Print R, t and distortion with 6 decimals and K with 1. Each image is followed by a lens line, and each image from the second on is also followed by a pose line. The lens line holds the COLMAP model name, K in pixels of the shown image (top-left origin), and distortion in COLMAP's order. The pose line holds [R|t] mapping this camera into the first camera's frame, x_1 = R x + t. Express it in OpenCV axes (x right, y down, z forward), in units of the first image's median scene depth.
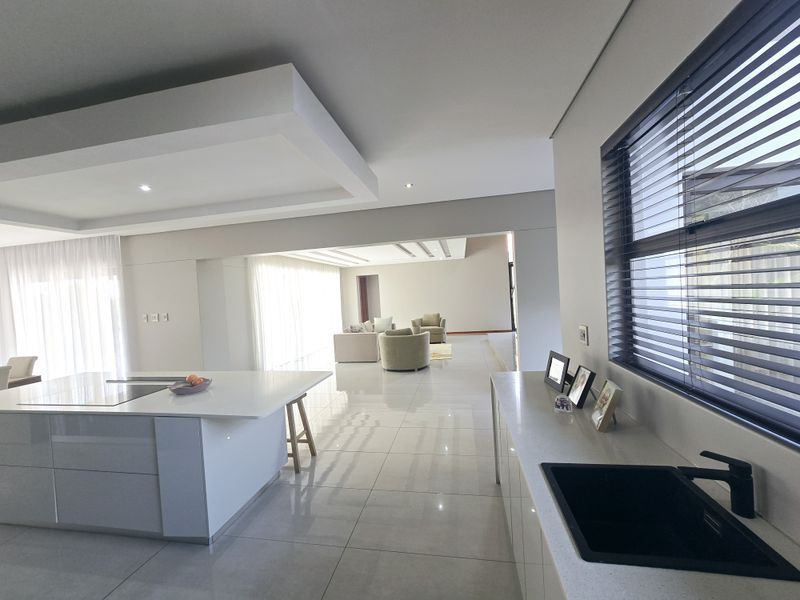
lens RADIAL K [[328.2, 0, 403.9], [0, 328.2, 302.5], [0, 0, 1]] dist [-0.000882, -0.000059]
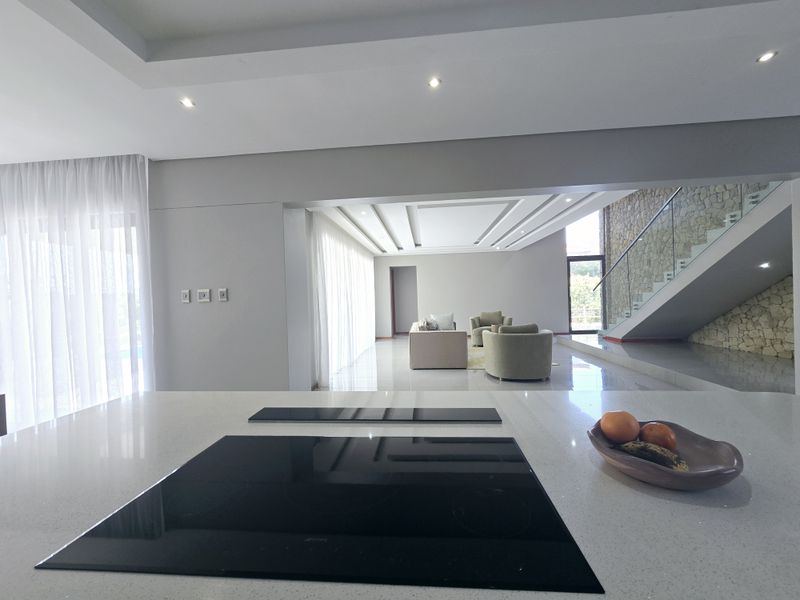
lens RADIAL K [[328.2, 0, 403.9], [0, 328.2, 302.5], [0, 0, 1]] dist [-0.000882, -0.000059]
pose [[0.994159, 0.024374, 0.105136, -0.358181], [-0.022558, 0.999576, -0.018422, 0.049177], [-0.105541, 0.015943, 0.994287, 0.279036]]
